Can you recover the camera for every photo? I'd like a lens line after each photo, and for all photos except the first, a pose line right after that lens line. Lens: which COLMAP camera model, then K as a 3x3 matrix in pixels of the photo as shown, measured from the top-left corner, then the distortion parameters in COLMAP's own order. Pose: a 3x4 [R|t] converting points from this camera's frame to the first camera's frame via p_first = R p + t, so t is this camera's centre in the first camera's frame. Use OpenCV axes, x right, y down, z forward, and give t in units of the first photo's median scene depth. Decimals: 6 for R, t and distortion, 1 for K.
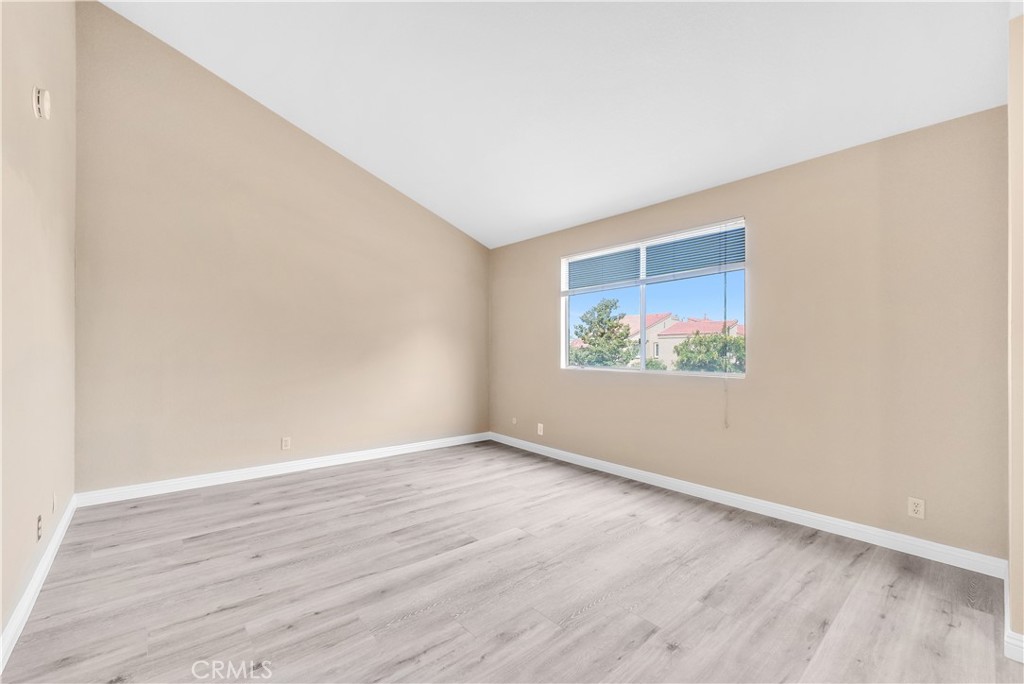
lens RADIAL K [[418.9, 0, 514.2], [0, 418.9, 349.3], [0, 0, 1]] dist [-0.000814, -0.001667]
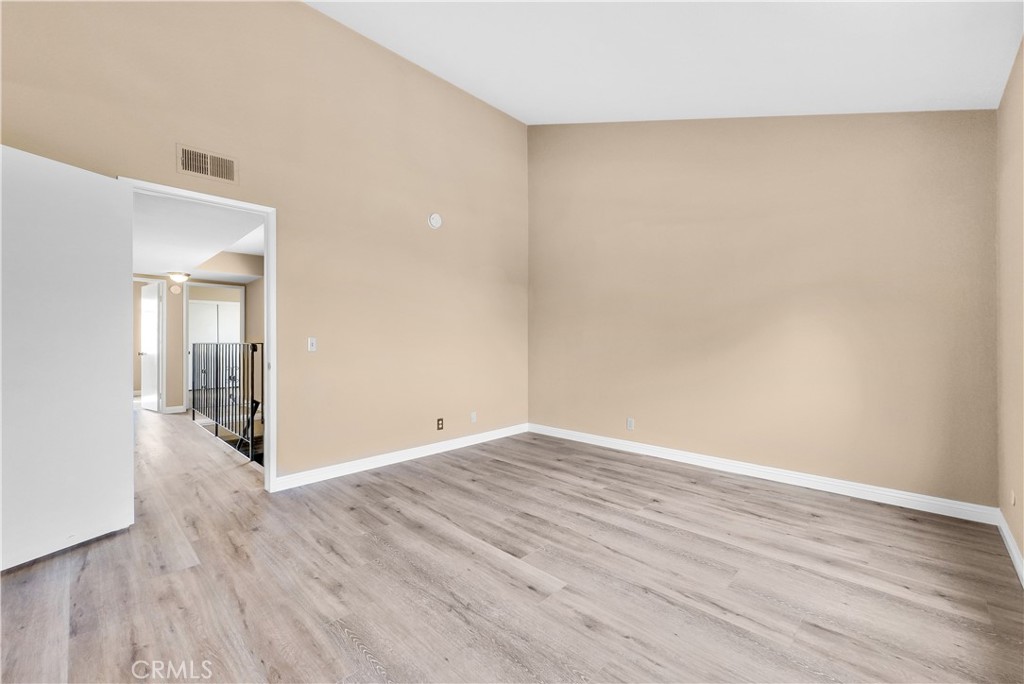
lens RADIAL K [[418.9, 0, 511.7], [0, 418.9, 345.0], [0, 0, 1]] dist [-0.000814, -0.001667]
pose [[0.081524, 0.006101, -0.996653, 0.699459], [0.009491, 0.999931, 0.006898, 0.014471], [0.996626, -0.010022, 0.081460, 0.846747]]
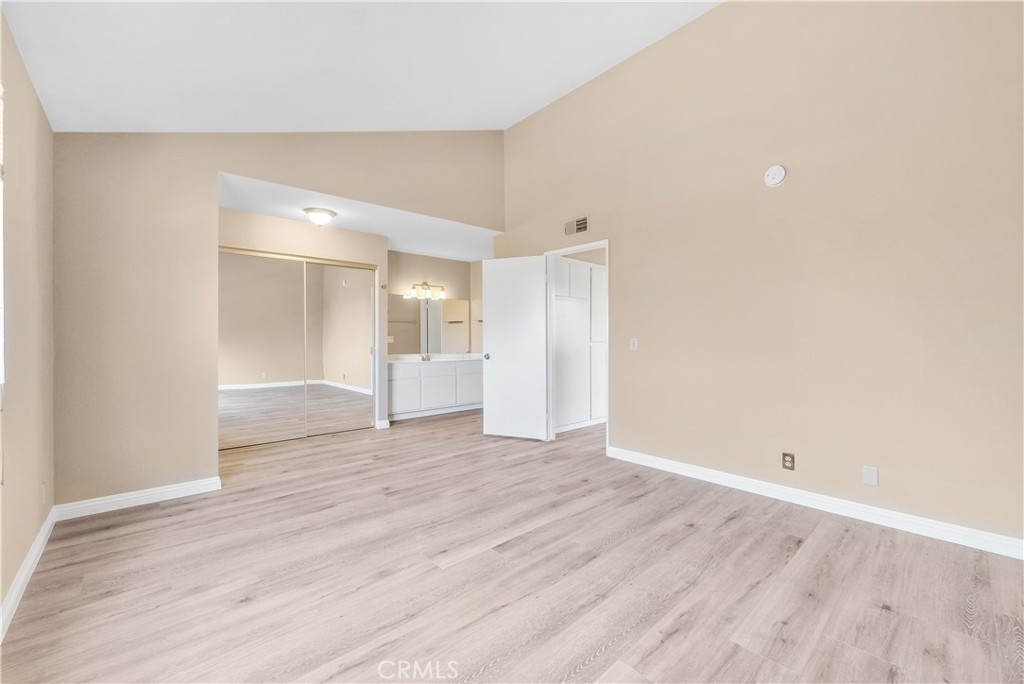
lens RADIAL K [[418.9, 0, 511.9], [0, 418.9, 339.6], [0, 0, 1]] dist [-0.000814, -0.001667]
pose [[-0.999940, -0.008469, -0.006937, -0.110298], [-0.008440, 0.999956, -0.004105, 0.012455], [0.006971, -0.004046, -0.999968, 1.748315]]
